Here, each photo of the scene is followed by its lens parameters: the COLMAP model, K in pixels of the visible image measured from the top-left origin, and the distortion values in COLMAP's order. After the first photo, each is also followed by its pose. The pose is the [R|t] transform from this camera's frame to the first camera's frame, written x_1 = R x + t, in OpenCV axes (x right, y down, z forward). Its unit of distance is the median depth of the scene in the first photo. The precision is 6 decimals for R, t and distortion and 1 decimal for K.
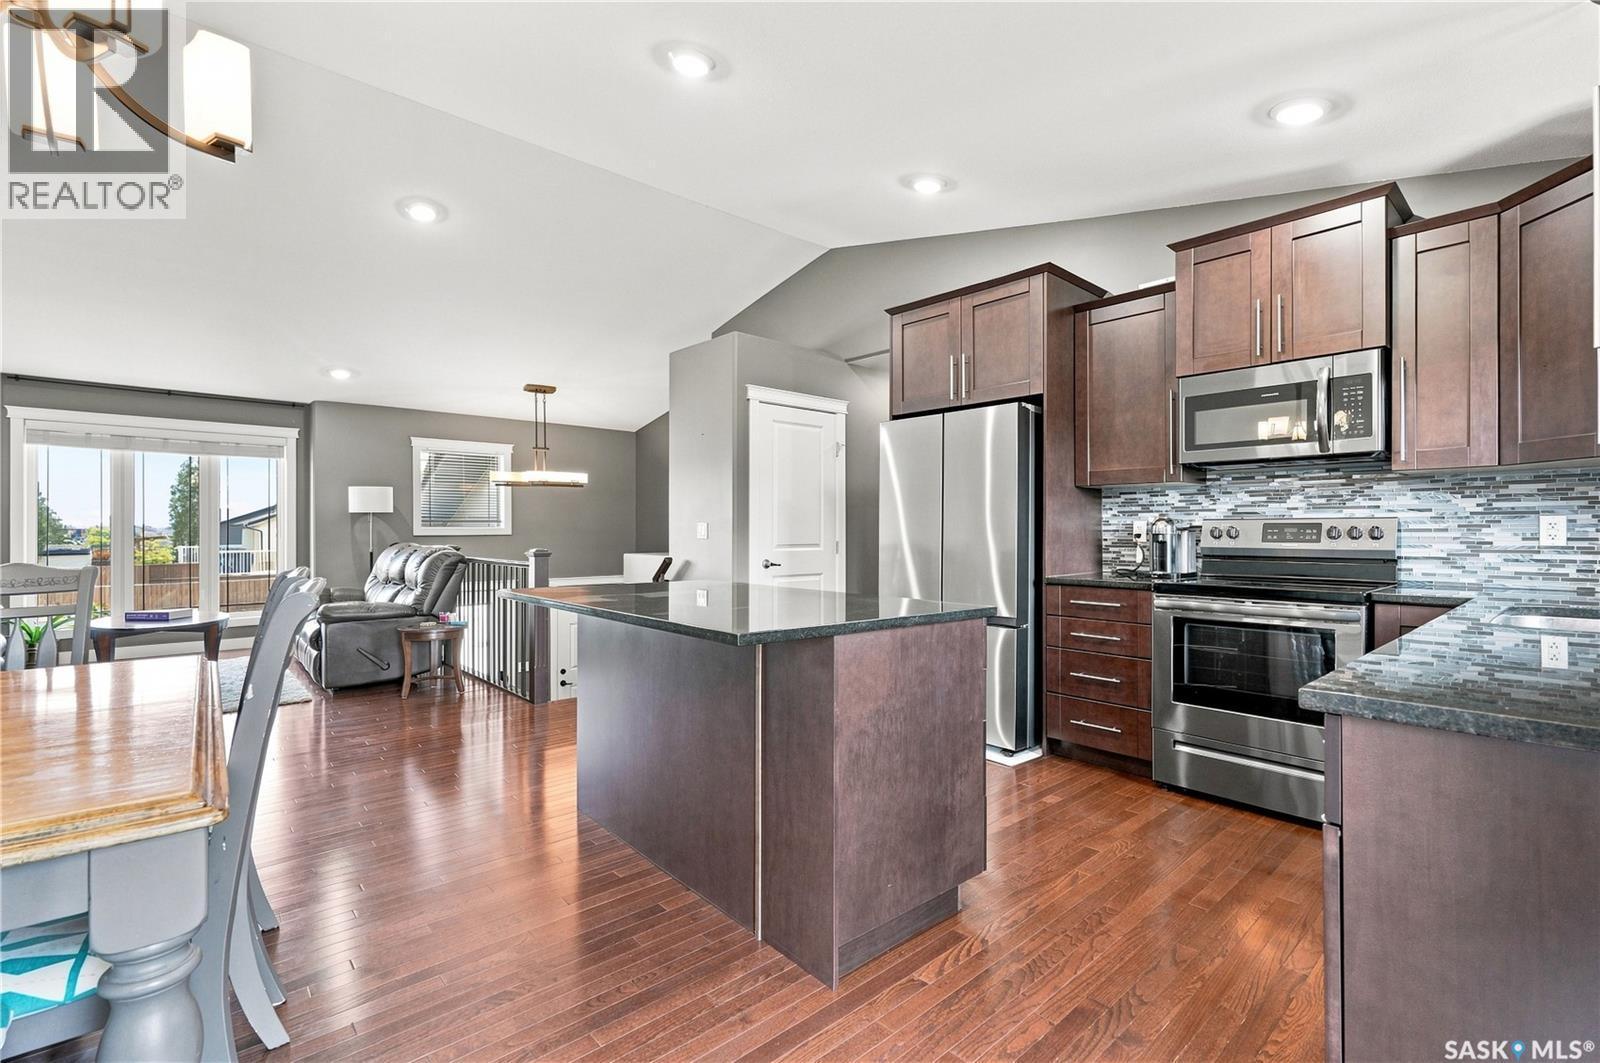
lens RADIAL K [[729.8, 0, 806.1], [0, 729.8, 530.9], [0, 0, 1]] dist [0.005014, 0.000440]
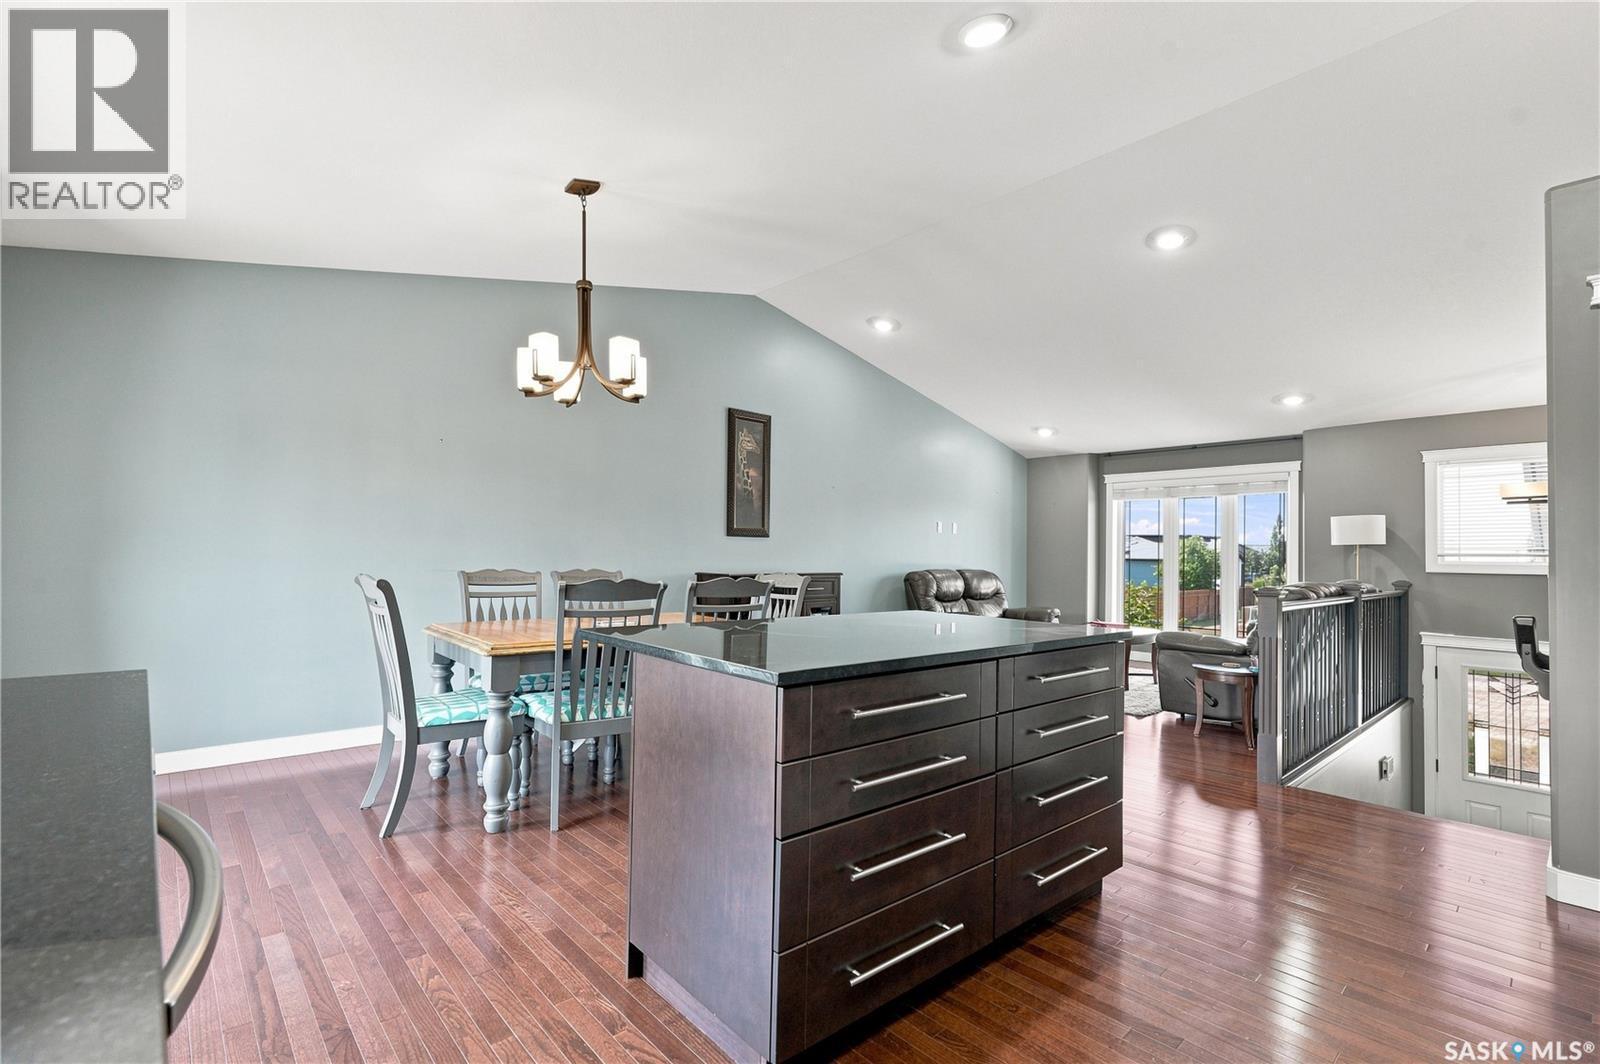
lens RADIAL K [[729.8, 0, 803.0], [0, 729.8, 542.8], [0, 0, 1]] dist [0.005014, 0.000440]
pose [[-0.007338, -0.012484, -0.999895, 0.316129], [-0.015454, 0.999804, -0.012369, -0.006565], [0.999854, 0.015361, -0.007530, 0.358500]]
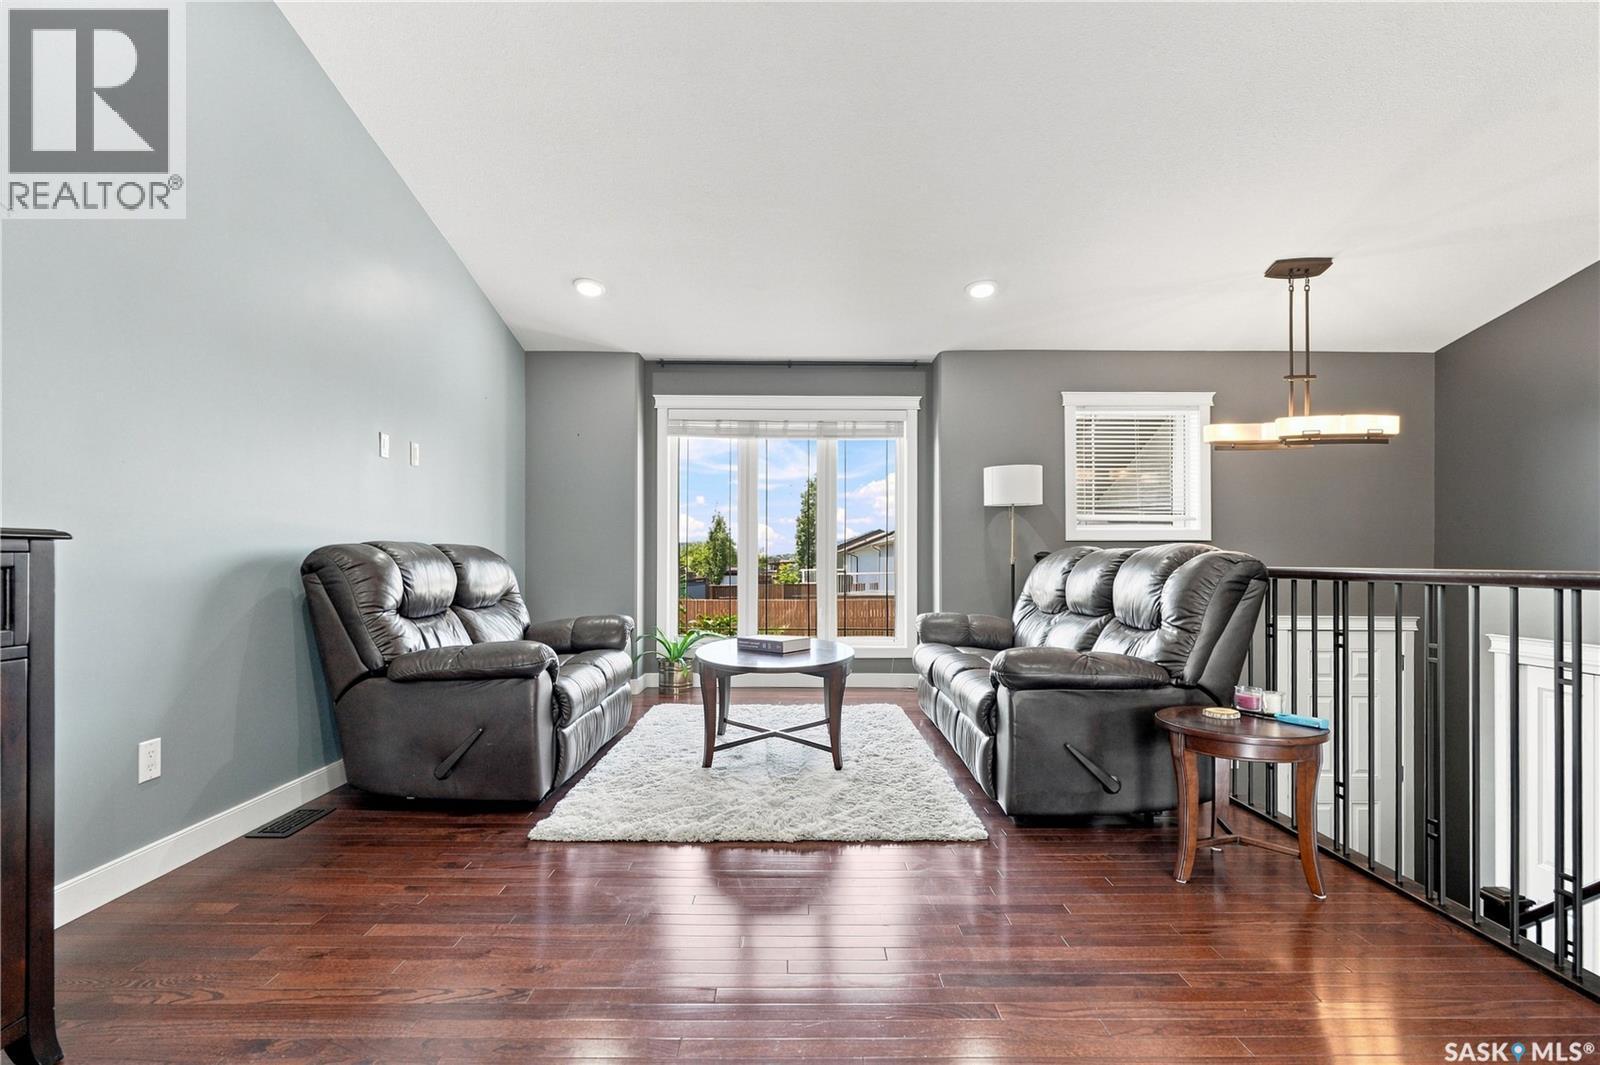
lens RADIAL K [[729.8, 0, 782.6], [0, 729.8, 560.7], [0, 0, 1]] dist [0.005014, 0.000440]
pose [[0.741437, 0.003076, -0.671016, -0.320009], [-0.003366, 0.999994, 0.000865, 0.027868], [0.671014, 0.001618, 0.741443, 0.382752]]
